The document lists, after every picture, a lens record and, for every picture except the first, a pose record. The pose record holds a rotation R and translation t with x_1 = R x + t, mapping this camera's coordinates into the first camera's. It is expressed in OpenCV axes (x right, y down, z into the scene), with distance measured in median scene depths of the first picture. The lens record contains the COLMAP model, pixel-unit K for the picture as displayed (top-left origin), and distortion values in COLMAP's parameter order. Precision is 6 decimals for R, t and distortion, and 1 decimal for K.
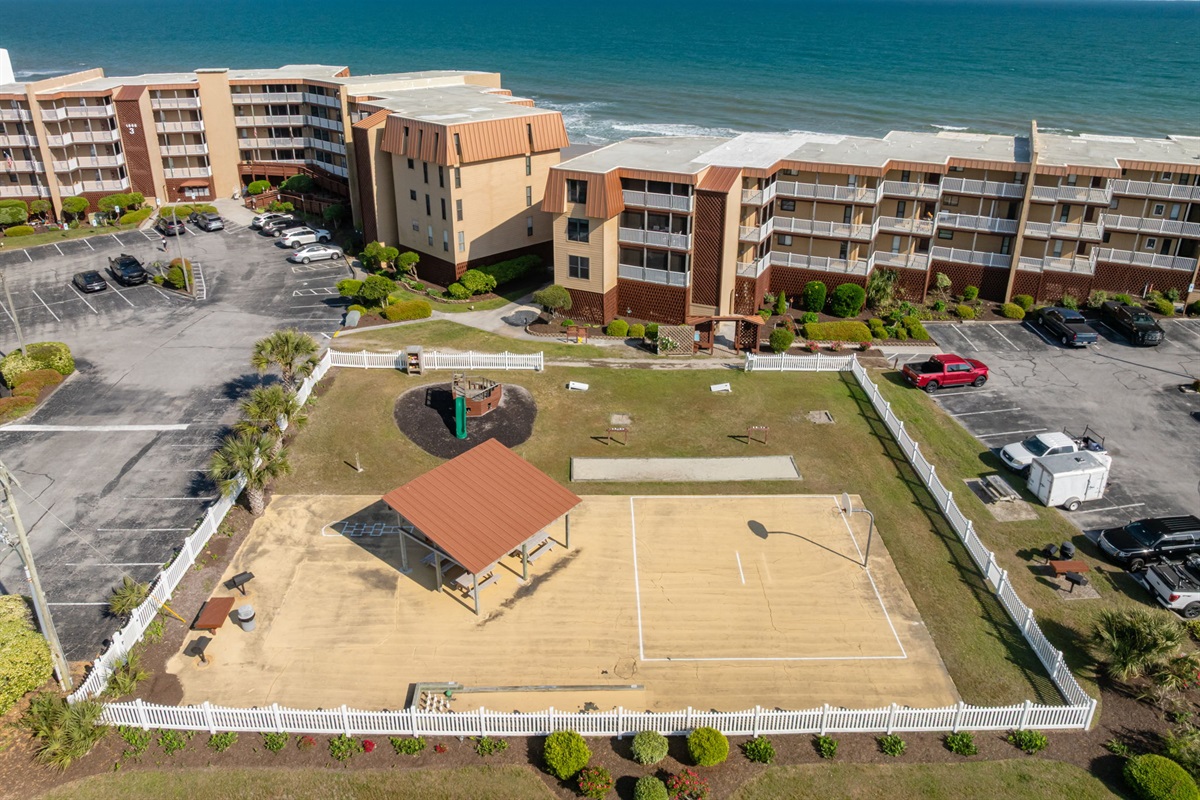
lens RADIAL K [[847.3, 0, 604.2], [0, 847.3, 349.1], [0, 0, 1]] dist [-0.035552, 0.003207]
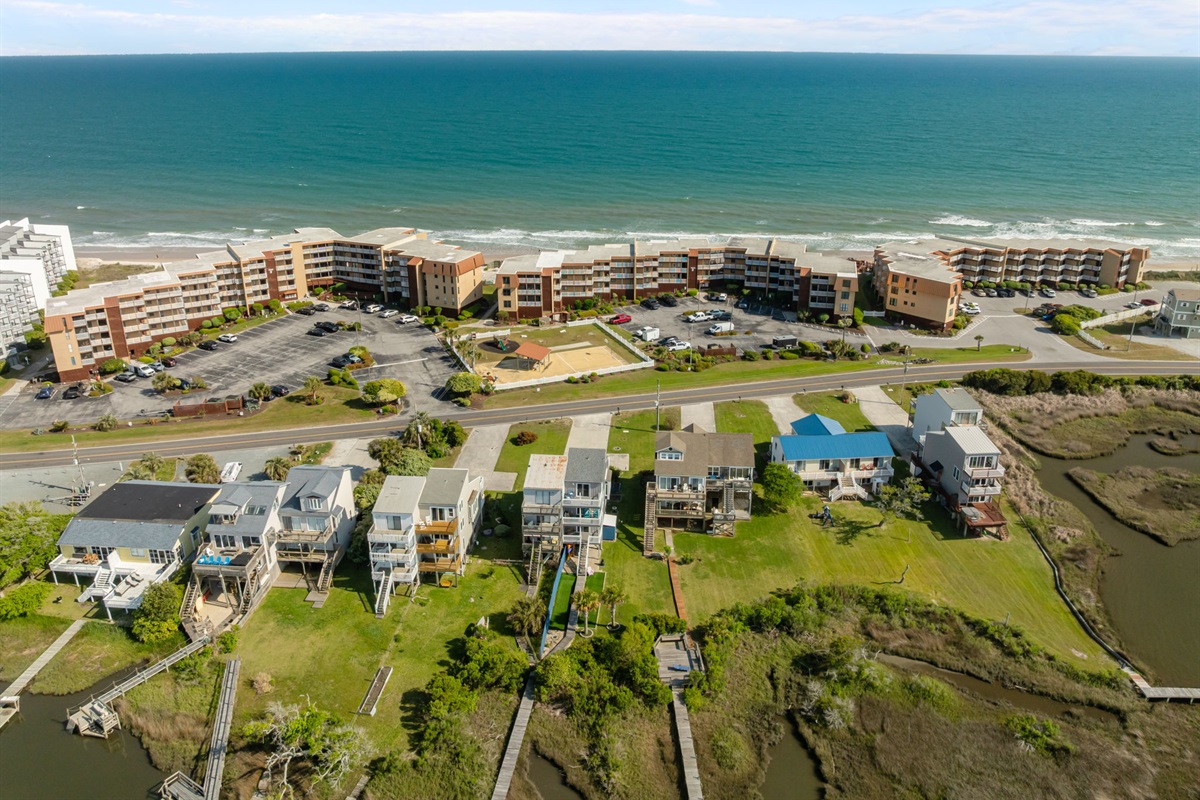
lens RADIAL K [[847.3, 0, 604.2], [0, 847.3, 349.1], [0, 0, 1]] dist [-0.035552, 0.003207]
pose [[0.919515, -0.136946, 0.368425, -0.852217], [0.158337, 0.986979, -0.028312, 0.207015], [-0.359751, 0.084368, 0.929226, -1.965136]]
